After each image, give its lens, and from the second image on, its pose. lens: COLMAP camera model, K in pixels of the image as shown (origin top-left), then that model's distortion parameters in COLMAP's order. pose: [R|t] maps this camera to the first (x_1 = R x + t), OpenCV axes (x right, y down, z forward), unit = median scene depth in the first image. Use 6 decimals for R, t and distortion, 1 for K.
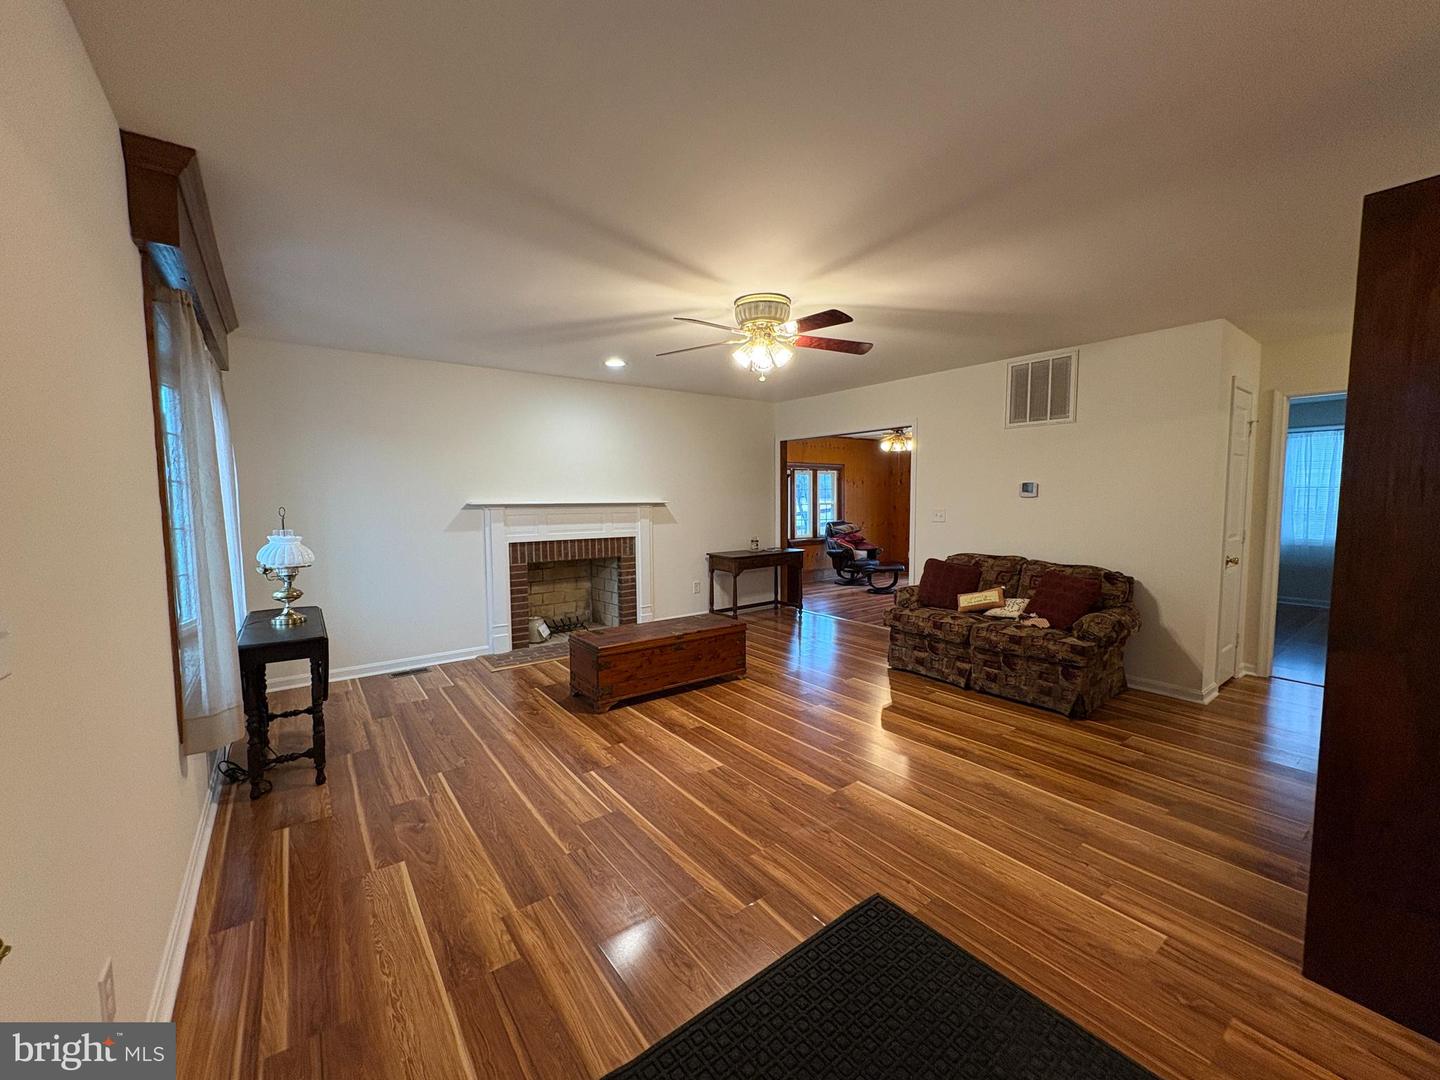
lens RADIAL K [[575.5, 0, 723.9], [0, 575.5, 541.7], [0, 0, 1]] dist [-0.003014, 0.000030]
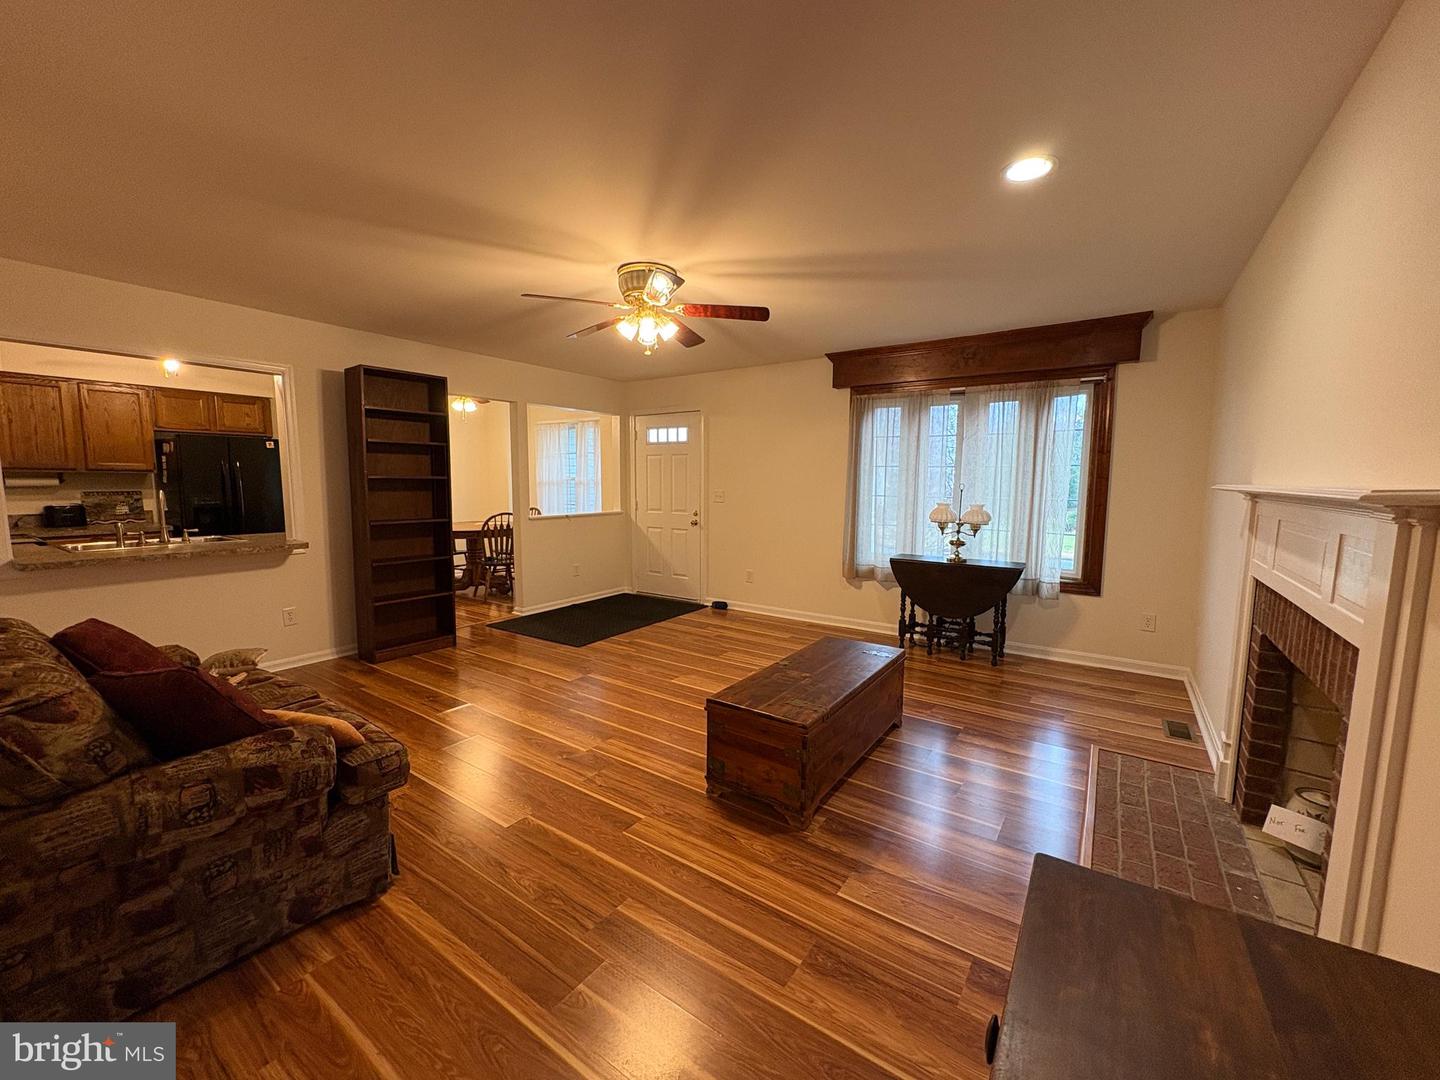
lens RADIAL K [[575.5, 0, 722.6], [0, 575.5, 540.2], [0, 0, 1]] dist [-0.003014, 0.000030]
pose [[-0.950021, 0.032904, -0.310447, 0.320753], [-0.023845, 0.983877, 0.177247, -0.186235], [0.311274, 0.175791, -0.933920, 2.491984]]
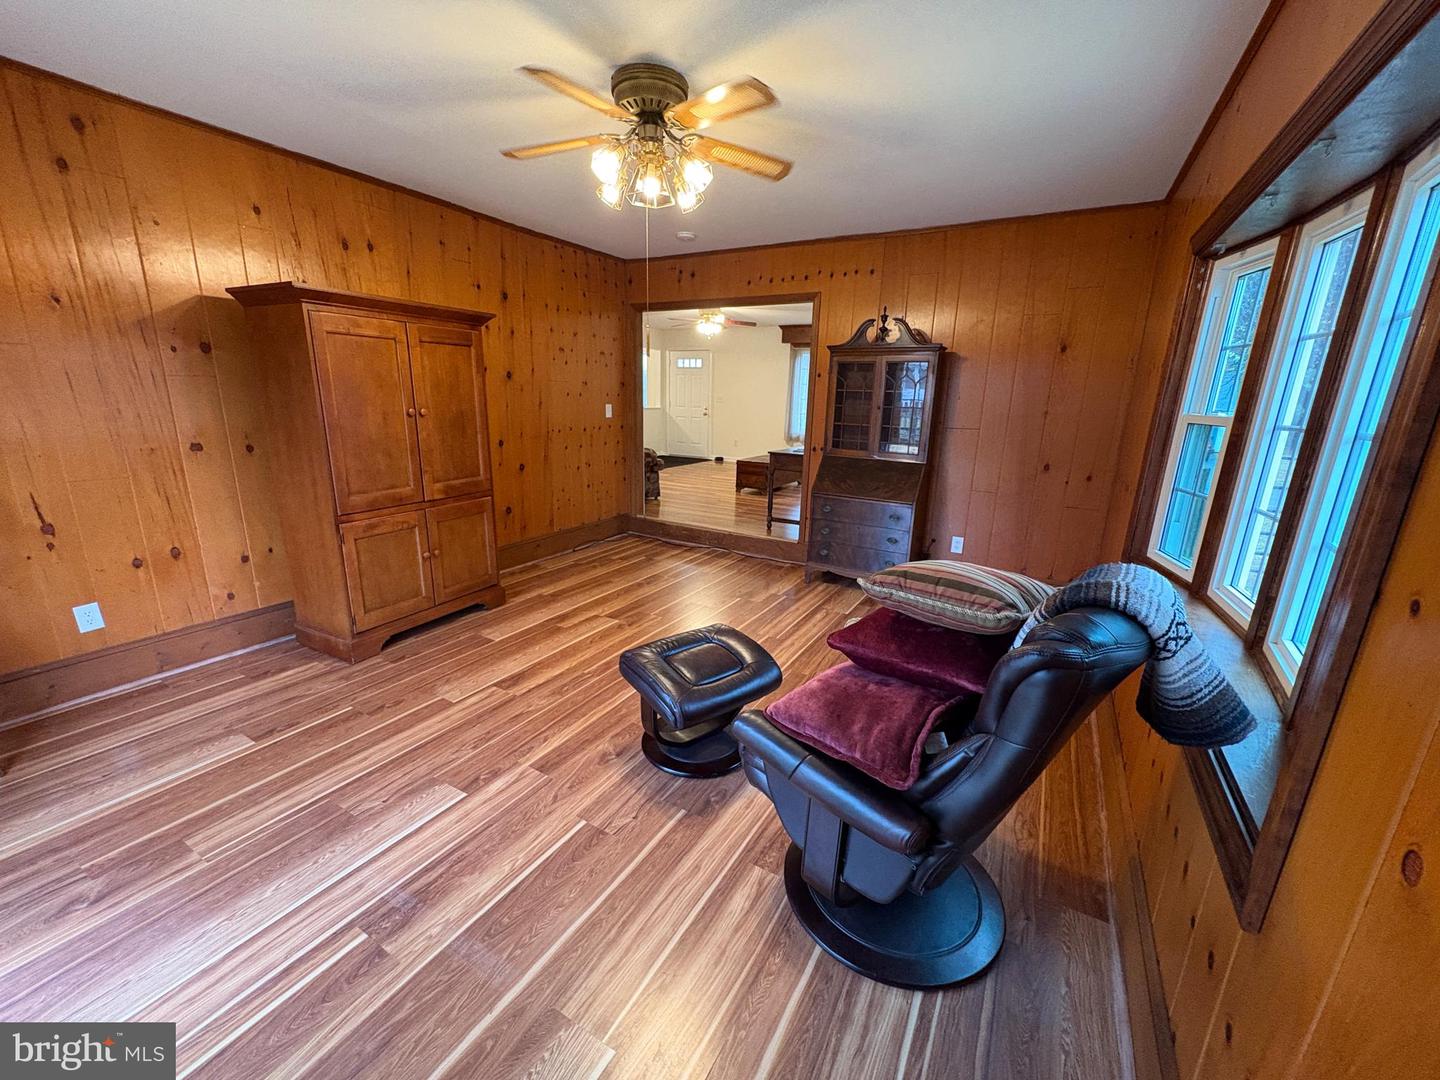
lens RADIAL K [[575.5, 0, 721.4], [0, 575.5, 541.5], [0, 0, 1]] dist [-0.003014, 0.000030]
pose [[-0.919899, 0.080987, -0.383702, 1.266960], [-0.051554, 0.944976, 0.323052, -0.321574], [0.388752, 0.316957, -0.865107, 4.228222]]
